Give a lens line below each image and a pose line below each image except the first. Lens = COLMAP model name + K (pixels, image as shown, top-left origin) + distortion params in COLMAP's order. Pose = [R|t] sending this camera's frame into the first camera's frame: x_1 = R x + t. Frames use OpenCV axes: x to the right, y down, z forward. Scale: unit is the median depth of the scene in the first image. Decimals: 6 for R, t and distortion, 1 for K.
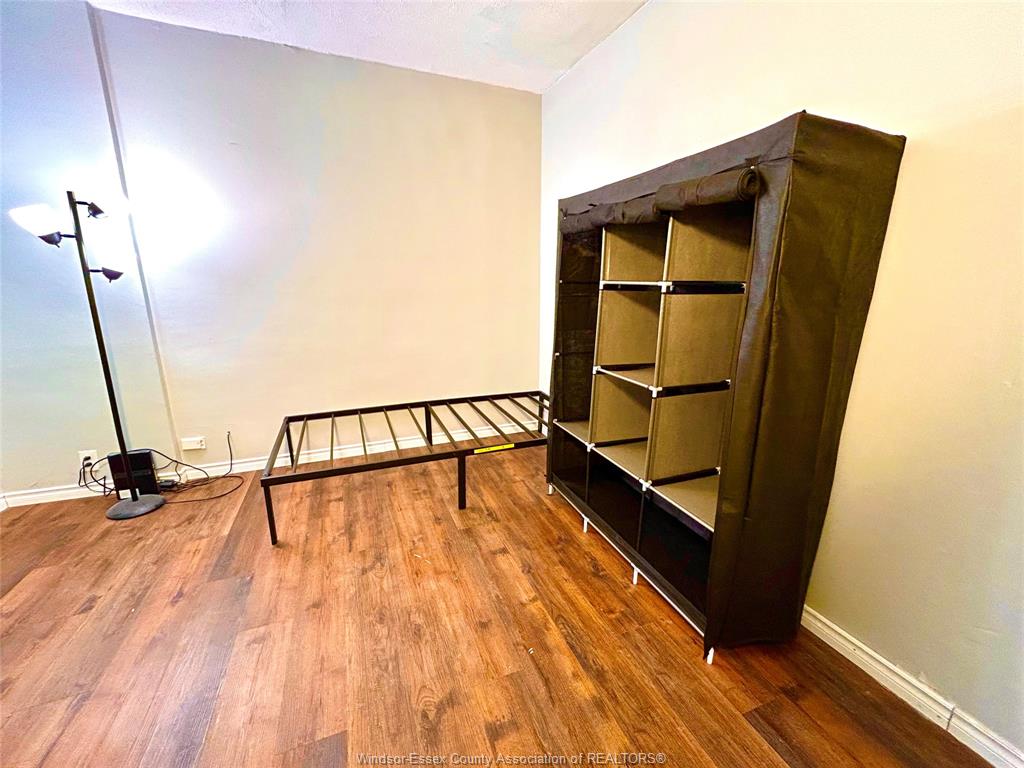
lens RADIAL K [[416.0, 0, 509.0], [0, 416.0, 385.8], [0, 0, 1]] dist [0.008242, -0.000755]
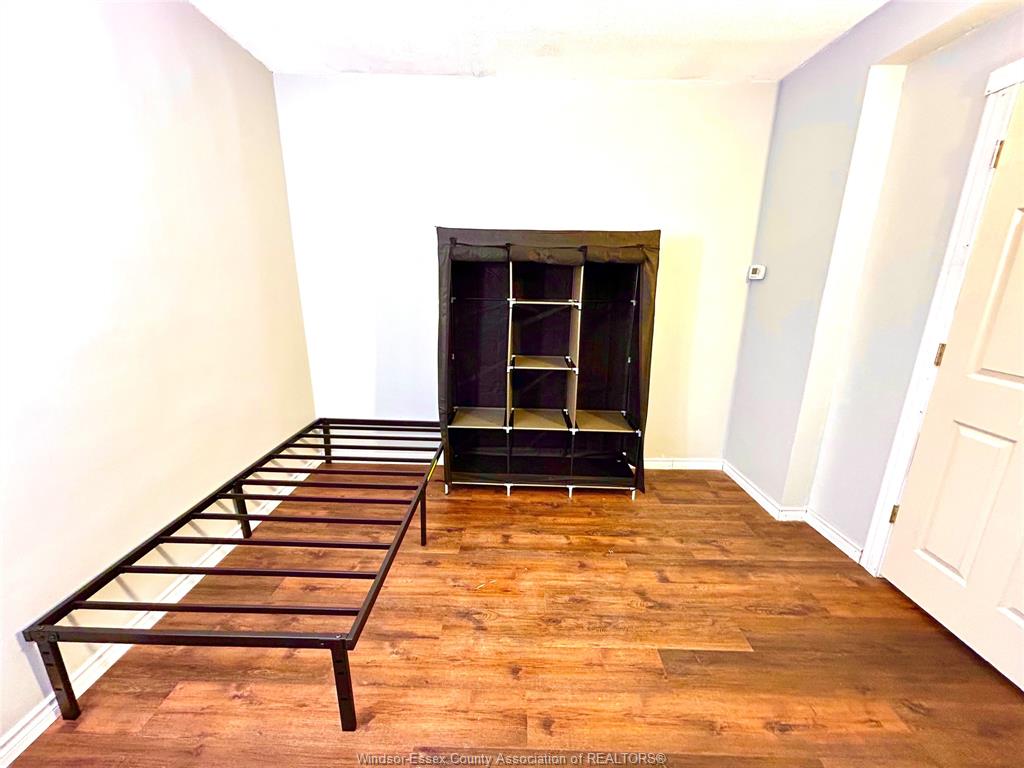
lens RADIAL K [[416.0, 0, 521.1], [0, 416.0, 382.6], [0, 0, 1]] dist [0.008242, -0.000755]
pose [[0.379589, -0.231843, 0.895635, -0.919635], [0.209983, 0.964416, 0.160652, -0.189854], [-0.901010, 0.127087, 0.414765, 0.424462]]
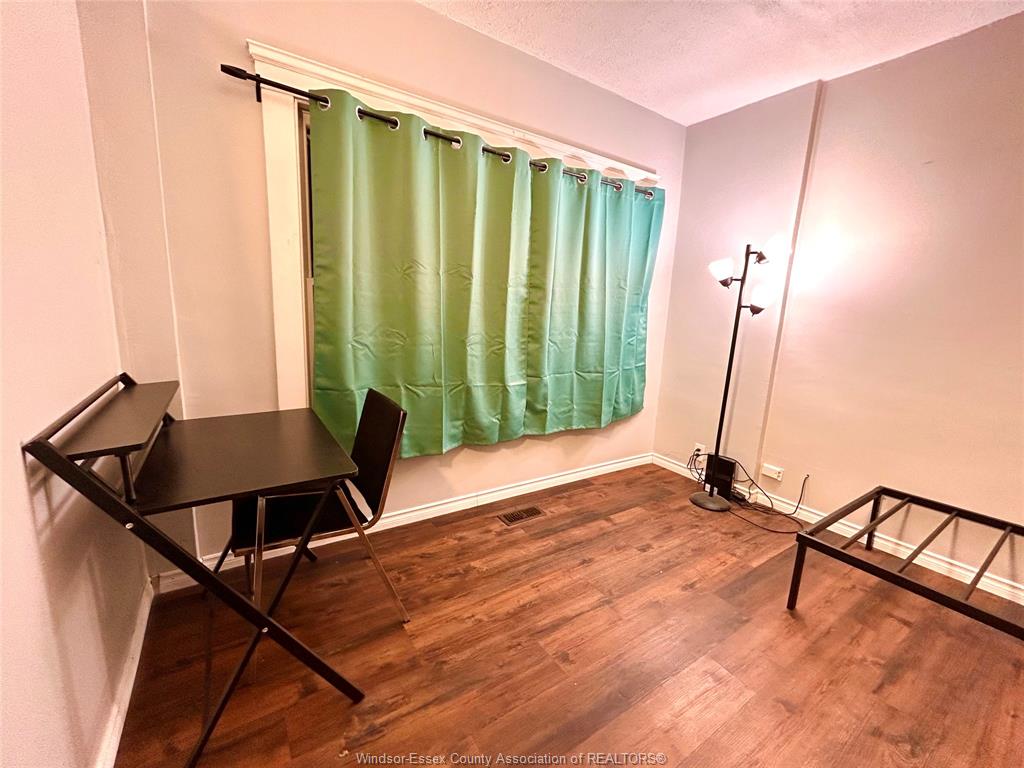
lens RADIAL K [[416.0, 0, 511.7], [0, 416.0, 384.9], [0, 0, 1]] dist [0.008242, -0.000755]
pose [[0.205879, 0.184514, -0.961025, 0.078907], [-0.278507, 0.952498, 0.123212, -0.017398], [0.938109, 0.242285, 0.247488, 0.114535]]
